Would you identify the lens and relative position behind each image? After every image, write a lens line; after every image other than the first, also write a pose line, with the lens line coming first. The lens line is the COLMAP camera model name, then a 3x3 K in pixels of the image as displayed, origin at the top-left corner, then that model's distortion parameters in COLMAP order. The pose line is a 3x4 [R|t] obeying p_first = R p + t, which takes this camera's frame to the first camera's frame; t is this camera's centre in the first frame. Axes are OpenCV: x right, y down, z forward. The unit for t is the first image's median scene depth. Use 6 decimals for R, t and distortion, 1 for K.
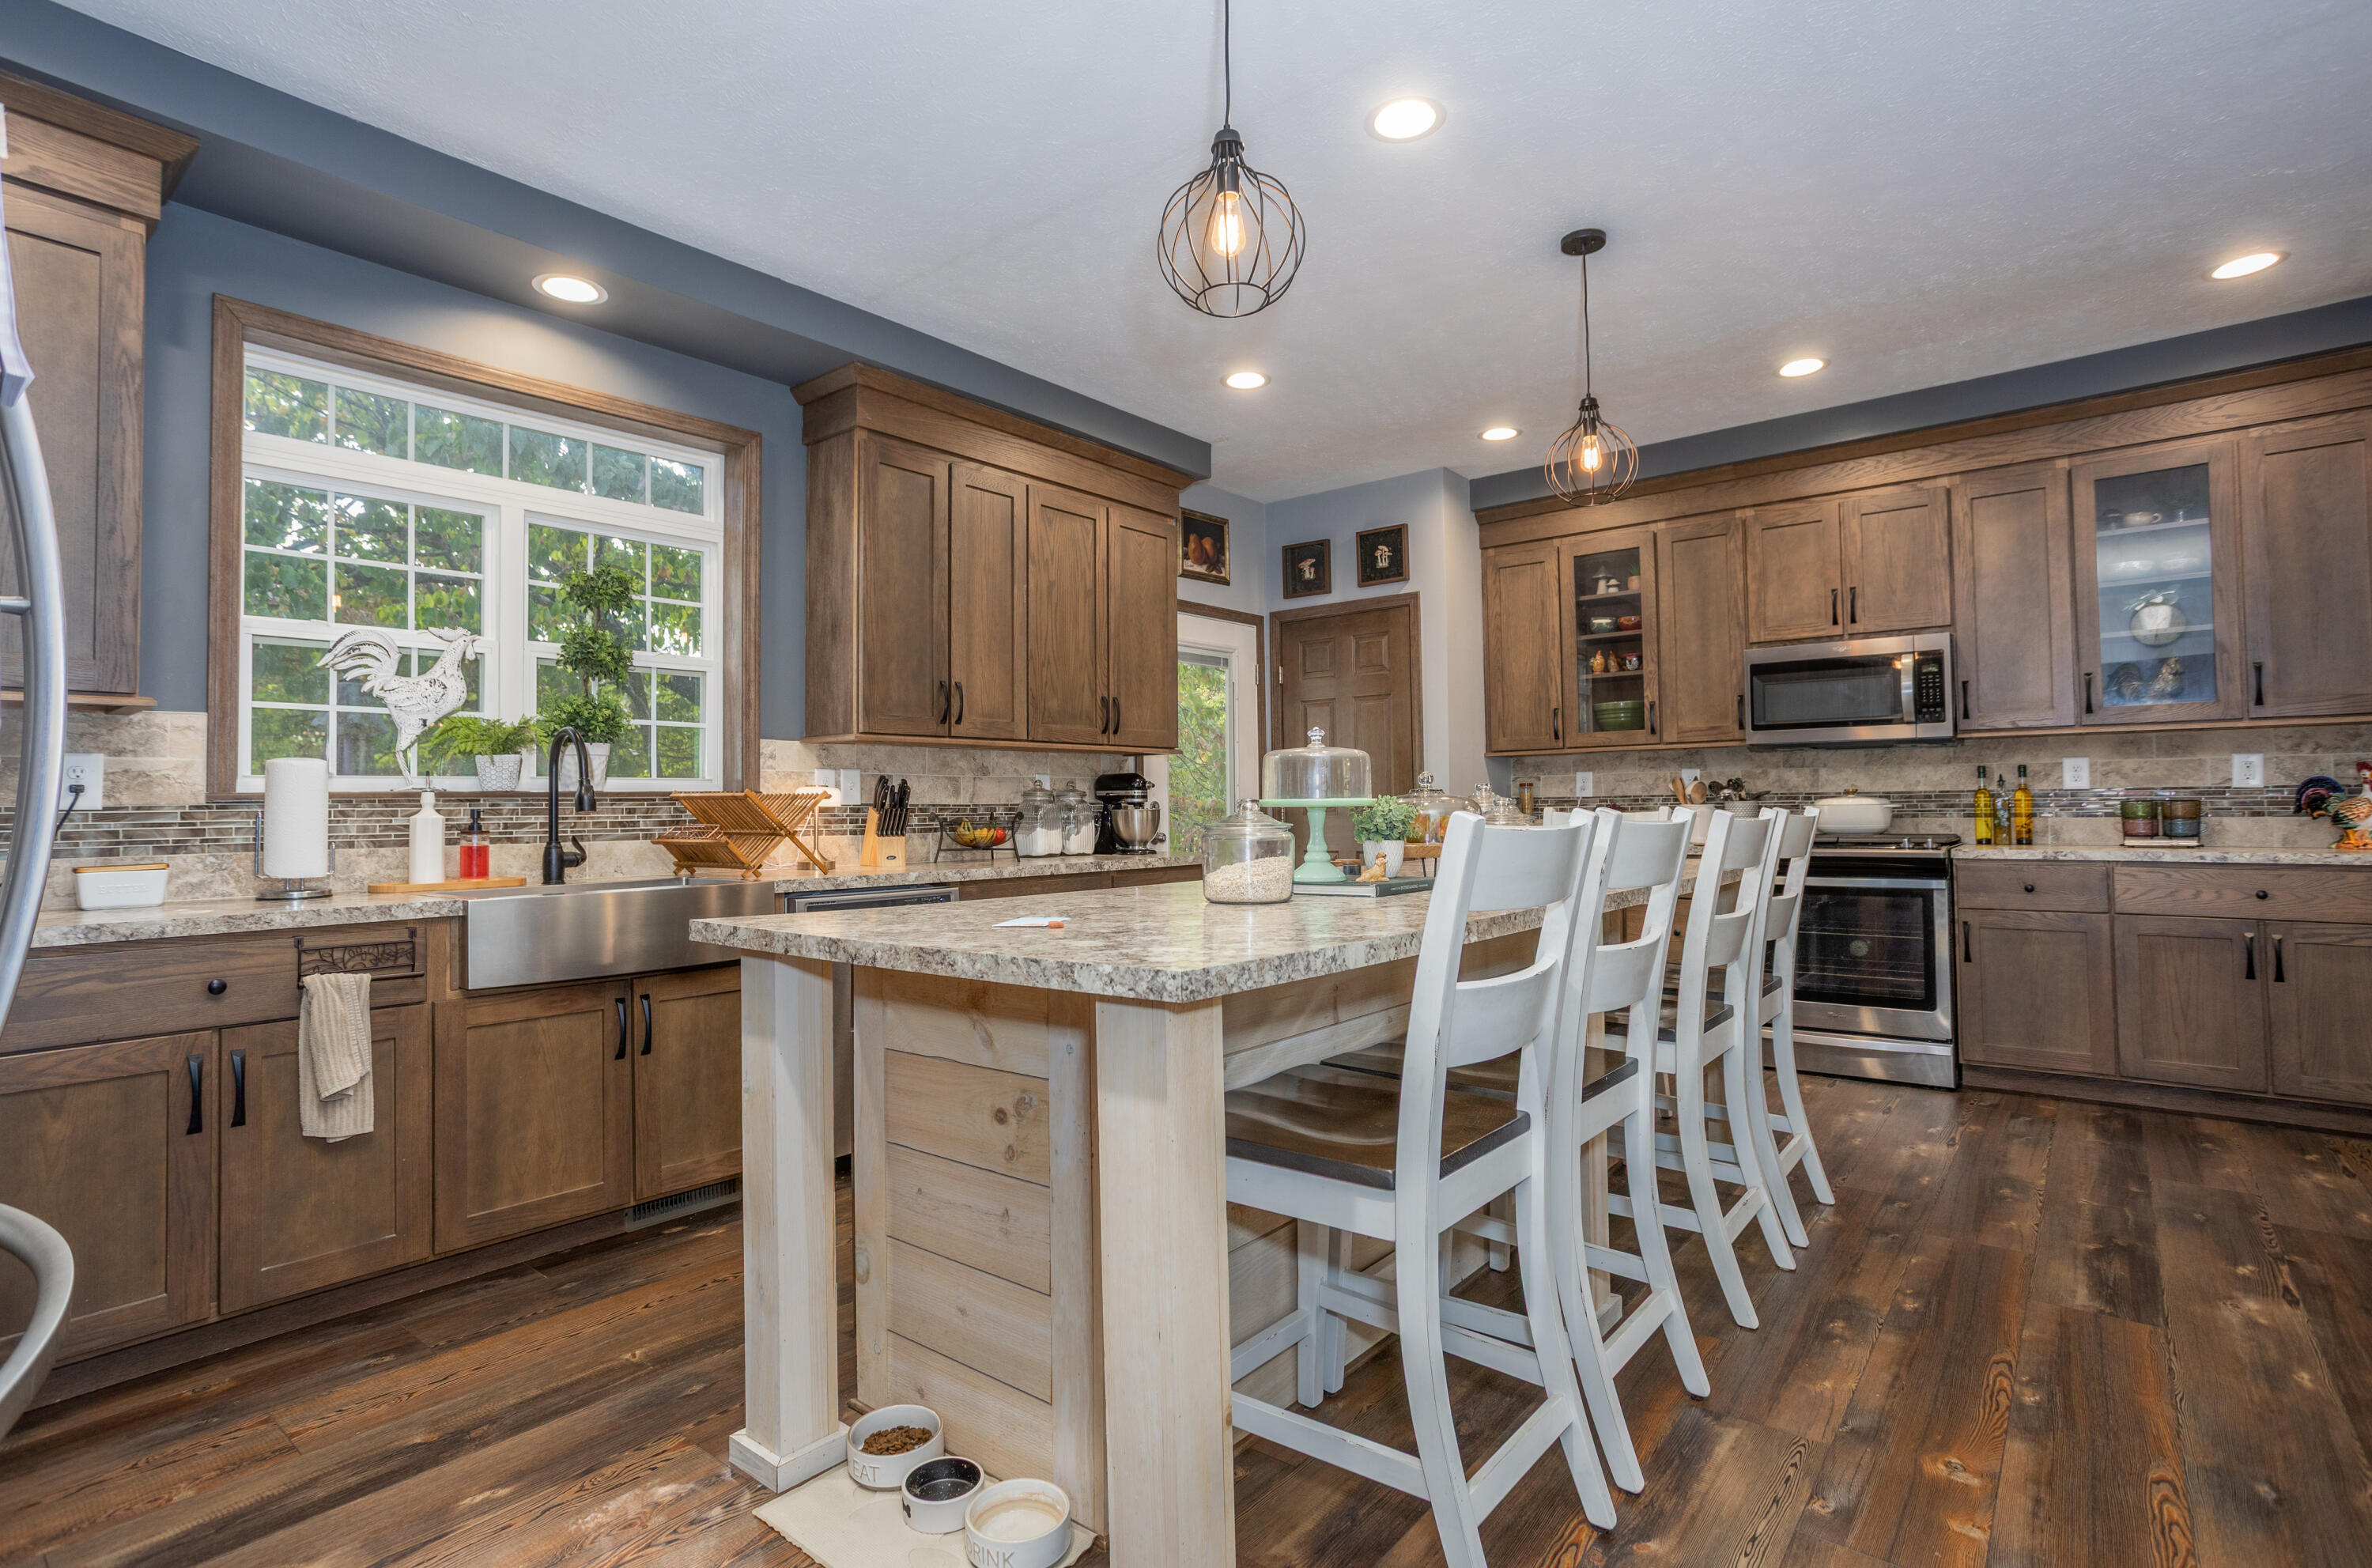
lens RADIAL K [[1157.0, 0, 1164.1], [0, 1157.0, 771.2], [0, 0, 1]] dist [-0.050710, 0.031284]
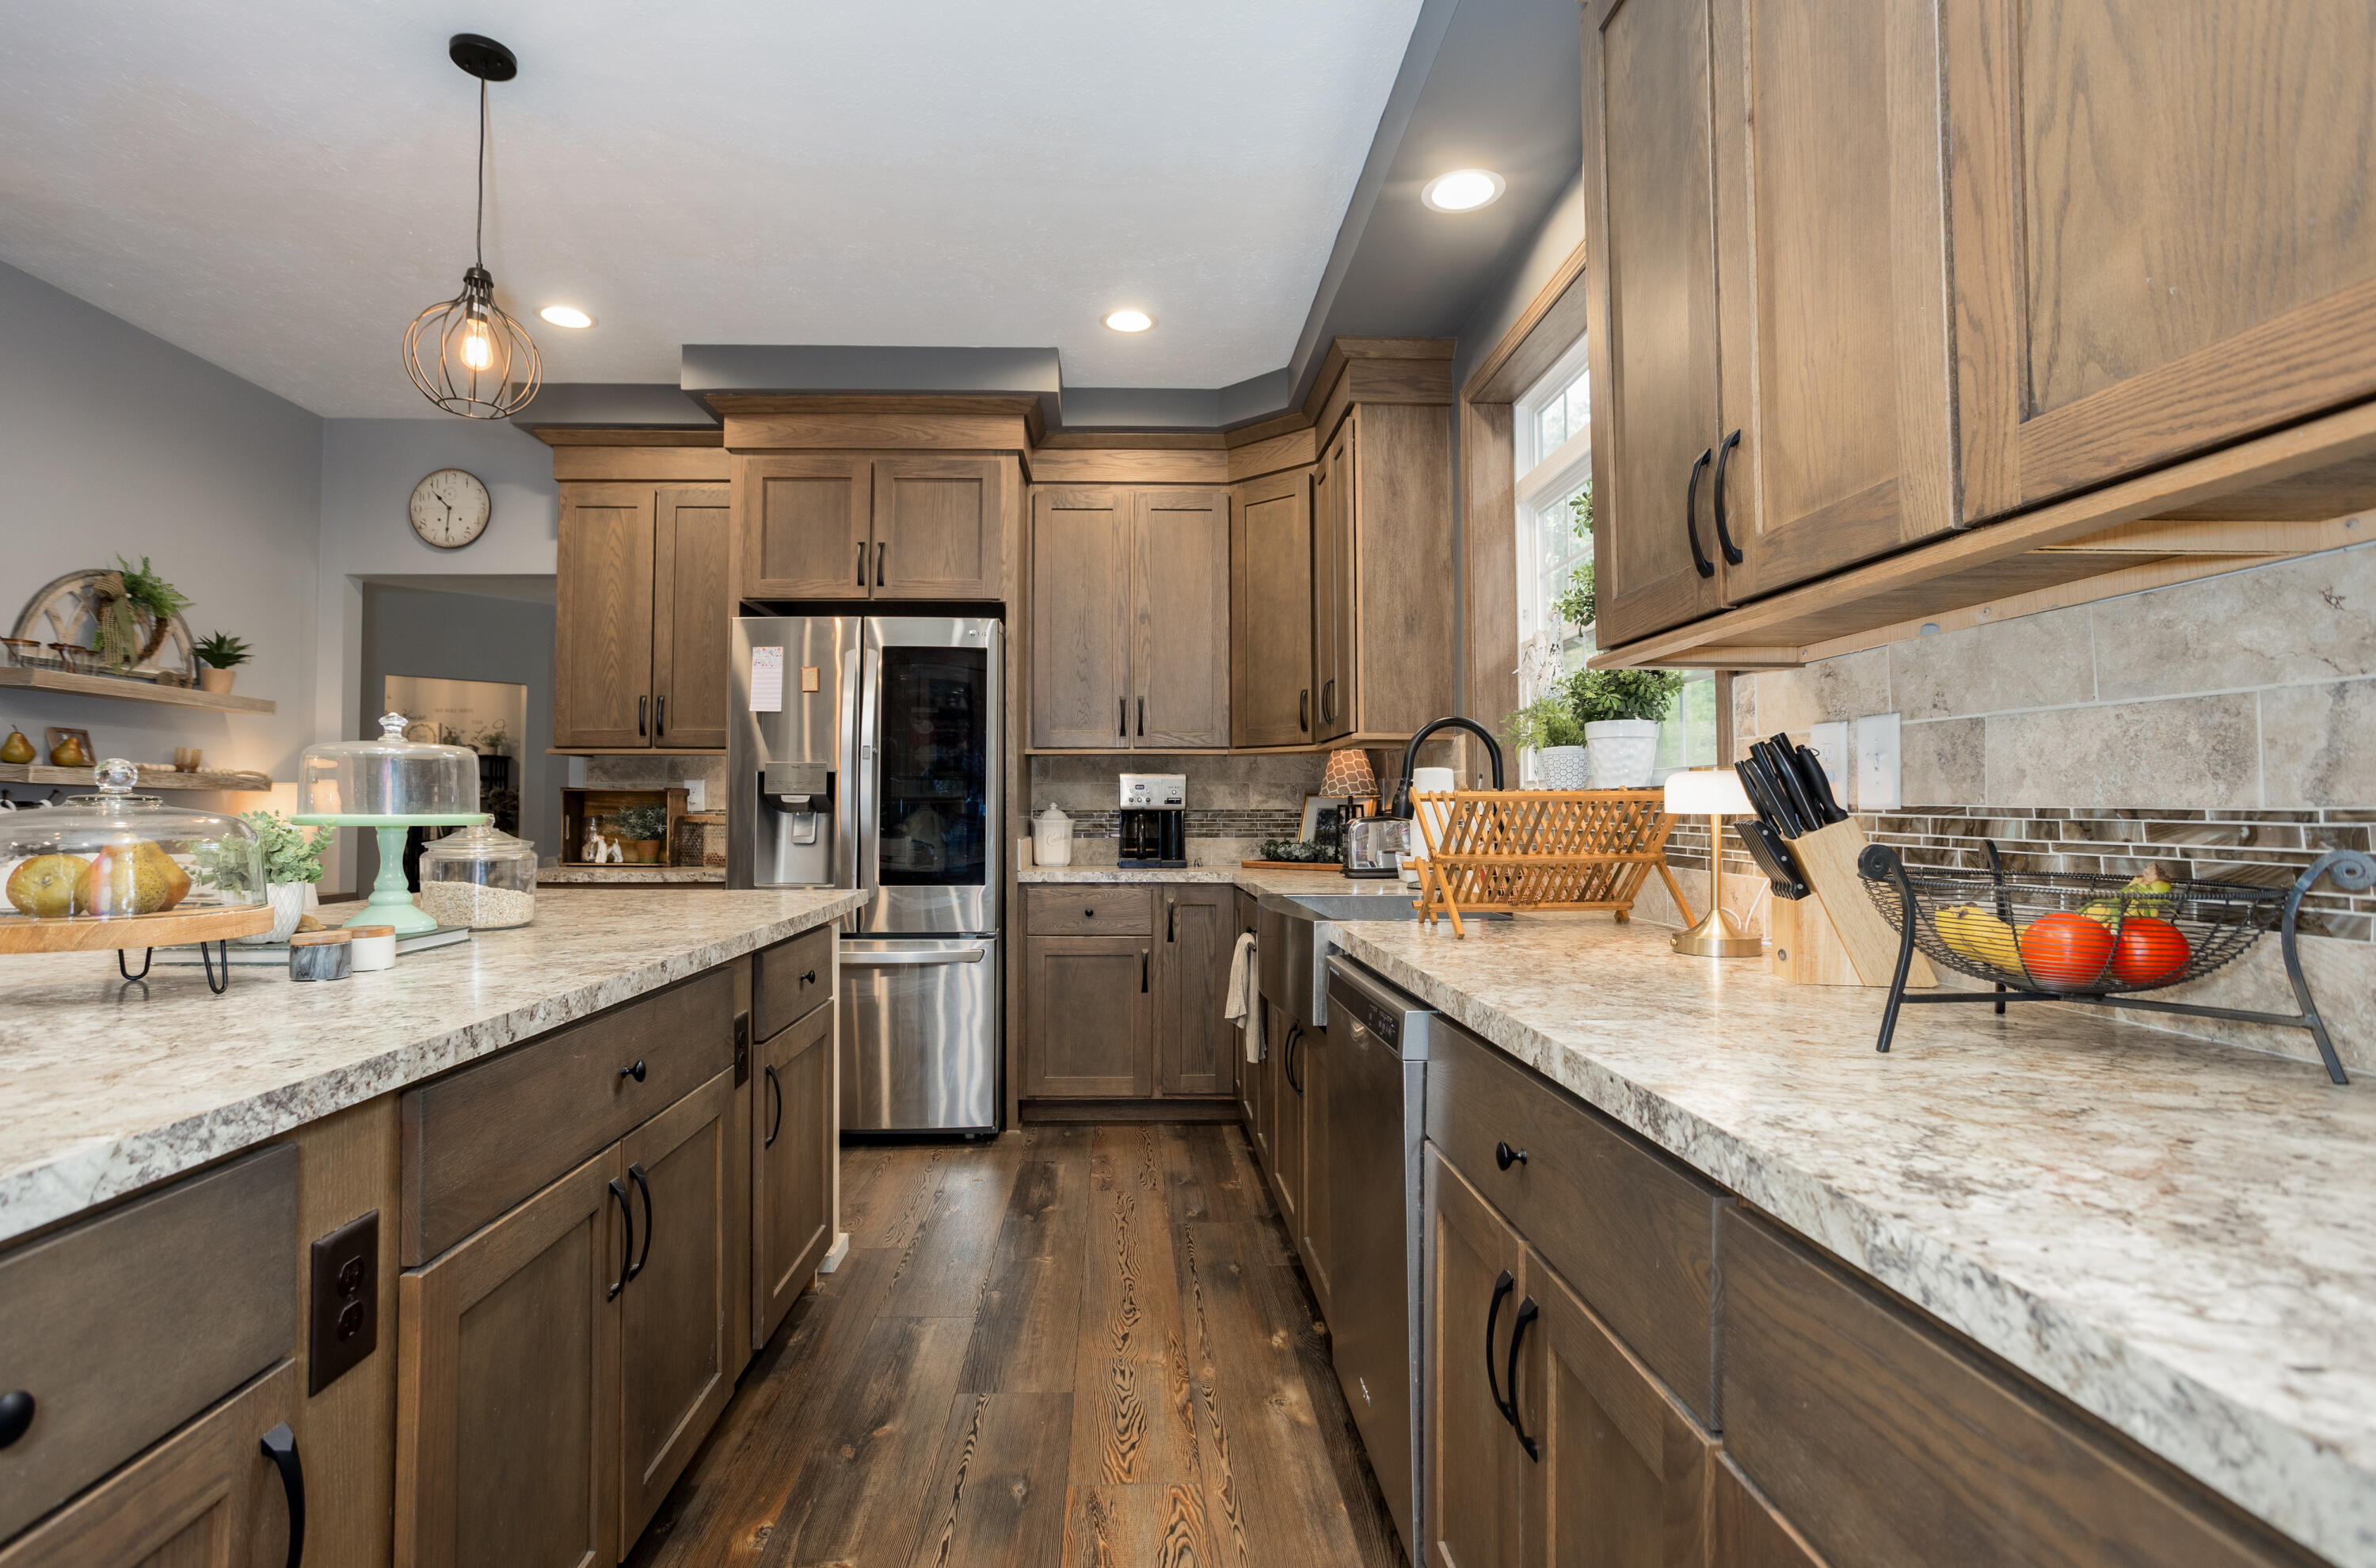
lens RADIAL K [[1158.8, 0, 1166.0], [0, 1158.8, 771.2], [0, 0, 1]] dist [-0.050710, 0.031284]
pose [[-0.741670, -0.010792, -0.670678, 0.138848], [0.029945, 0.998341, -0.049178, 0.025670], [0.670096, -0.056557, -0.740117, 1.027323]]
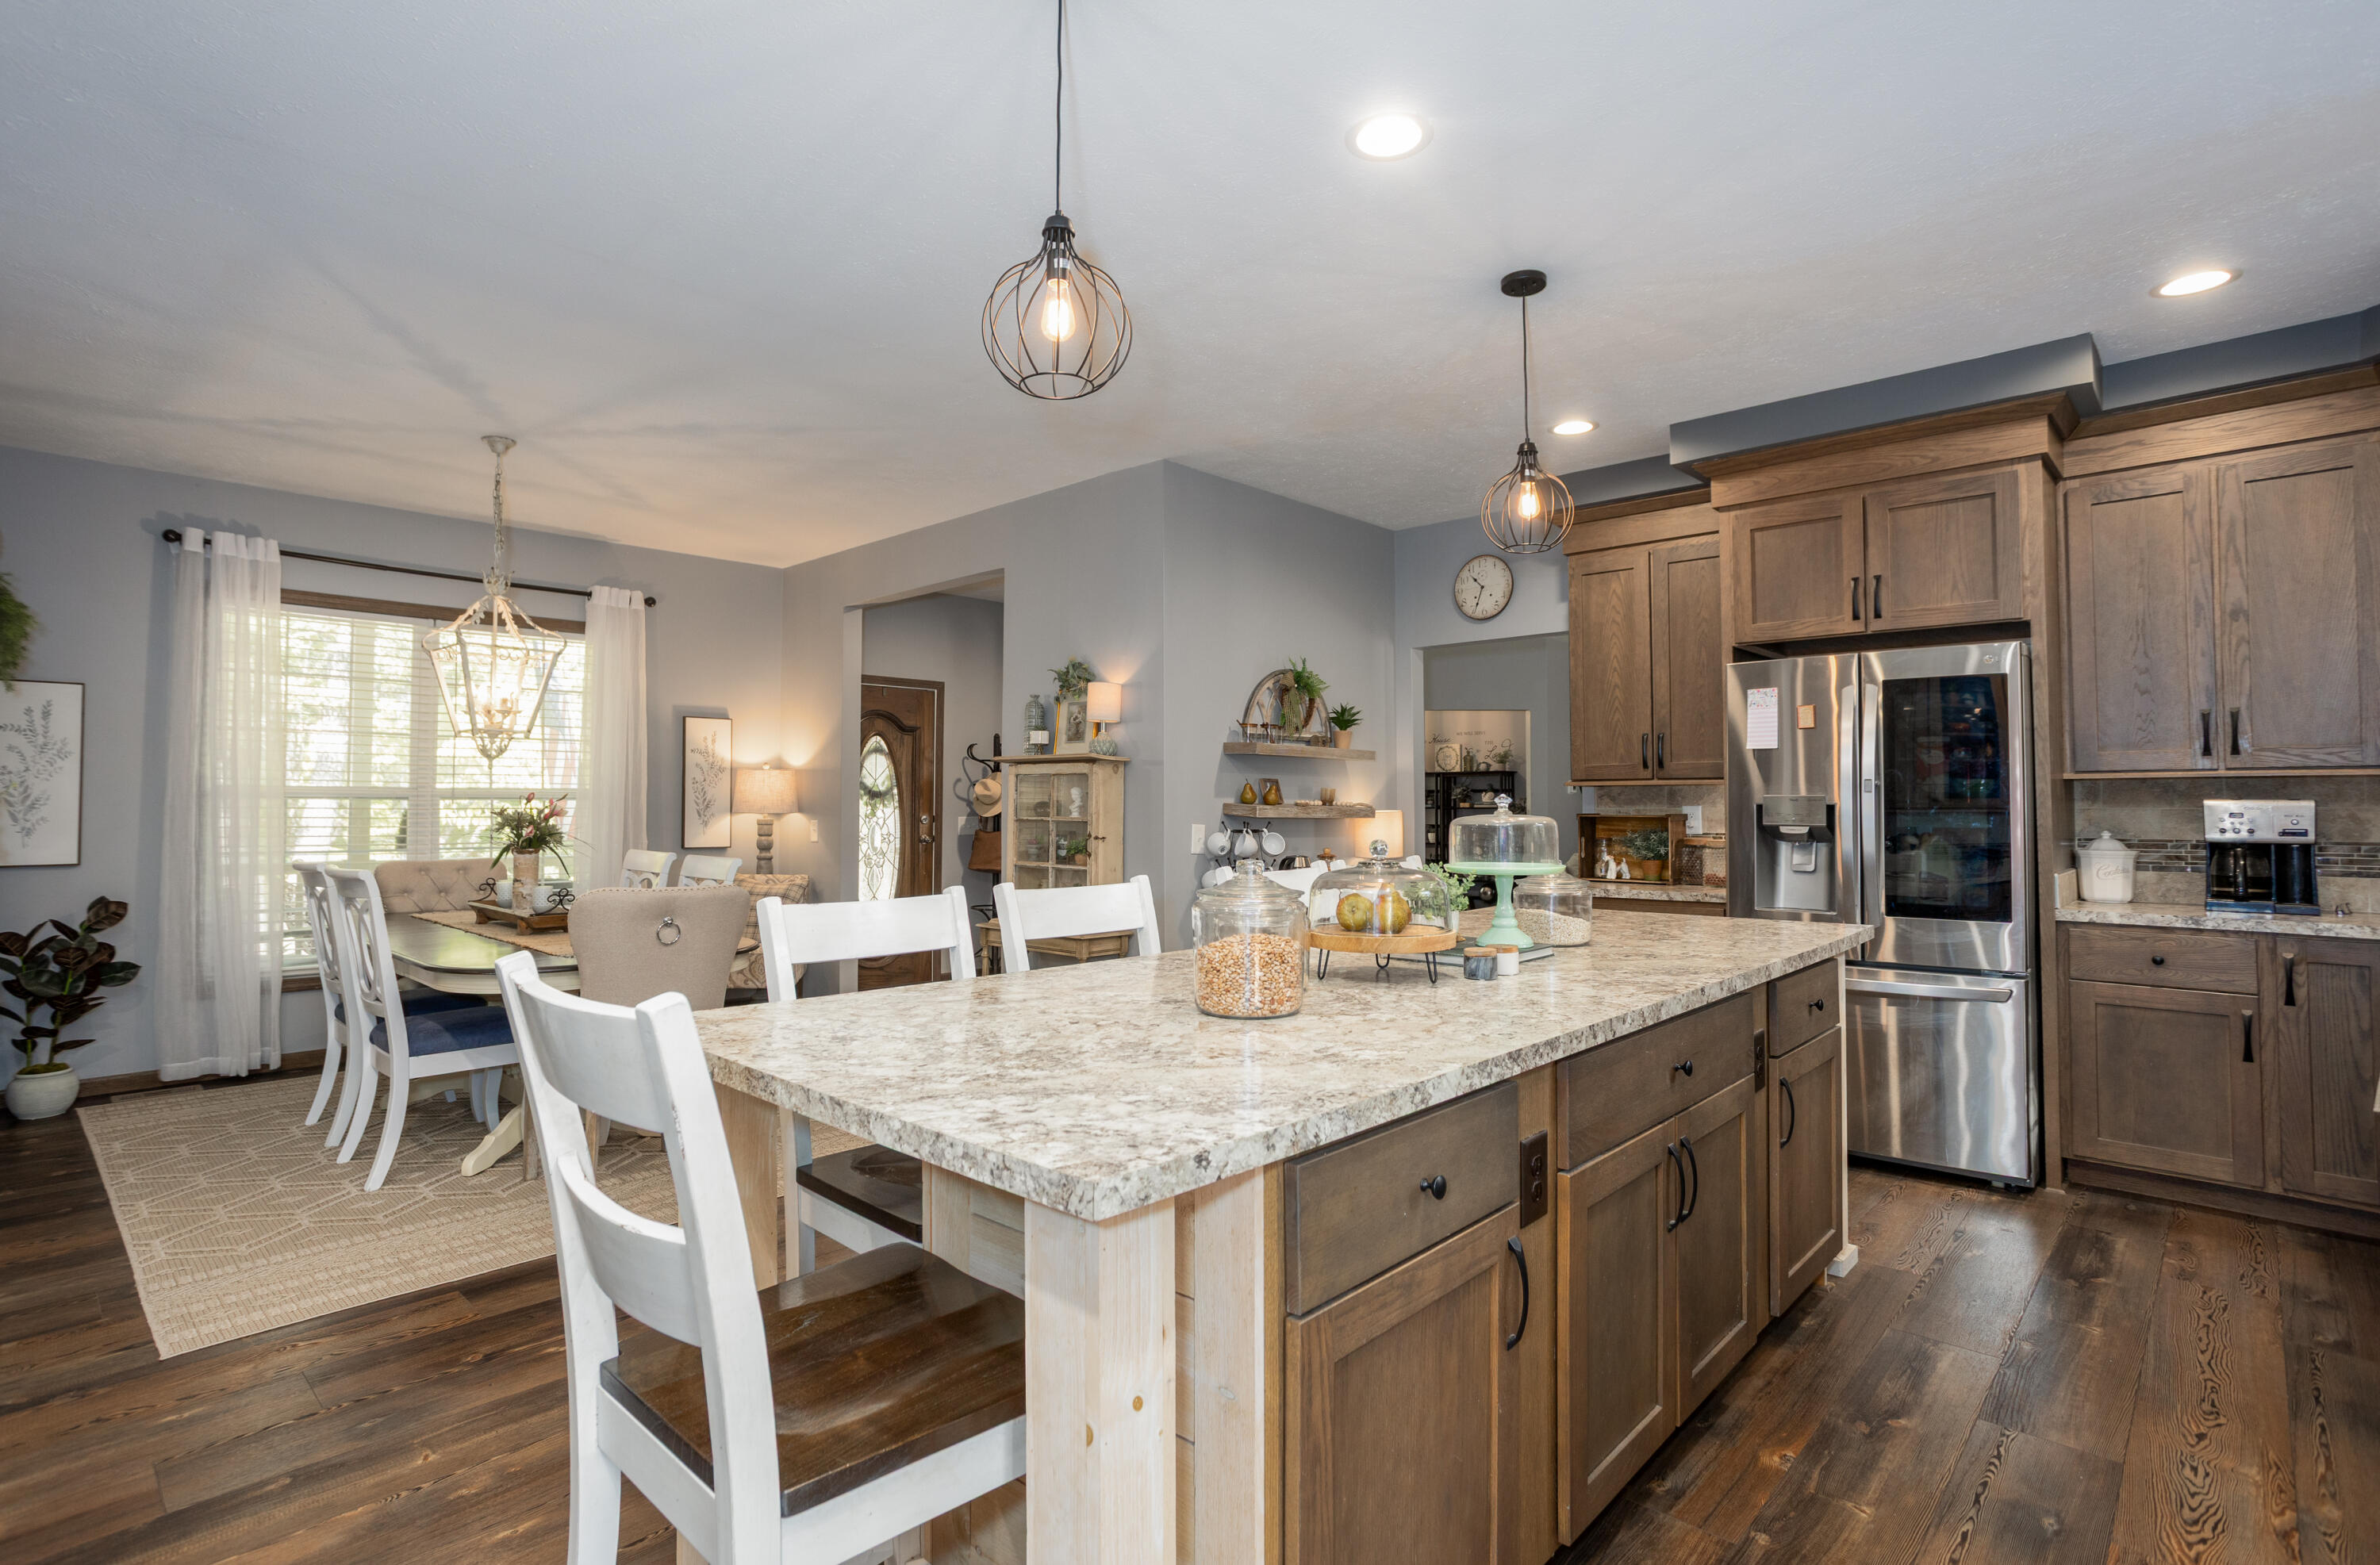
lens RADIAL K [[1152.6, 0, 1165.2], [0, 1152.6, 772.4], [0, 0, 1]] dist [-0.041486, 0.024932]
pose [[-0.997527, 0.014560, 0.068761, 0.201057], [0.010375, 0.998094, -0.060826, 0.000658], [-0.069516, -0.059962, -0.995777, 1.142548]]
